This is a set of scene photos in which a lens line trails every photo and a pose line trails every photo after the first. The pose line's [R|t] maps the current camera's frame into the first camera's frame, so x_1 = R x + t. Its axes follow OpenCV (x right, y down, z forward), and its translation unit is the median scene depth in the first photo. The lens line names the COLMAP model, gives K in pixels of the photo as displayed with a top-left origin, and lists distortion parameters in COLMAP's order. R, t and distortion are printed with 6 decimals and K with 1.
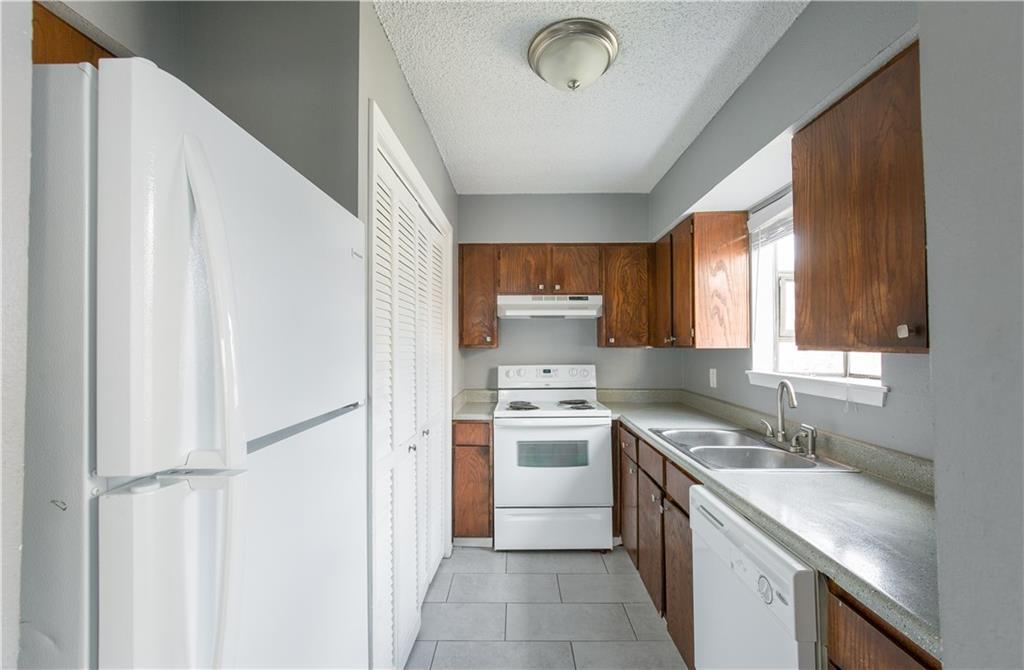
lens RADIAL K [[452.5, 0, 512.0], [0, 452.5, 335.0], [0, 0, 1]] dist [-0.014656, -0.000193]
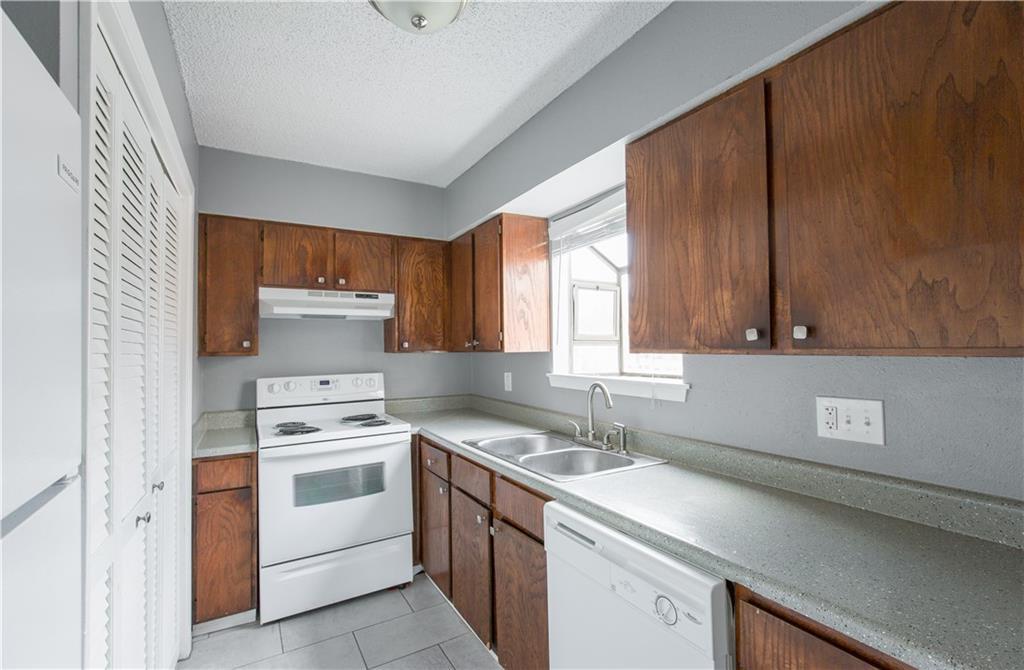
lens RADIAL K [[452.5, 0, 512.0], [0, 452.5, 335.0], [0, 0, 1]] dist [-0.014656, -0.000193]
pose [[0.850373, 0.005295, 0.526154, -0.087595], [-0.000069, 0.999950, -0.009951, 0.001564], [-0.526180, 0.008426, 0.850331, 0.158088]]
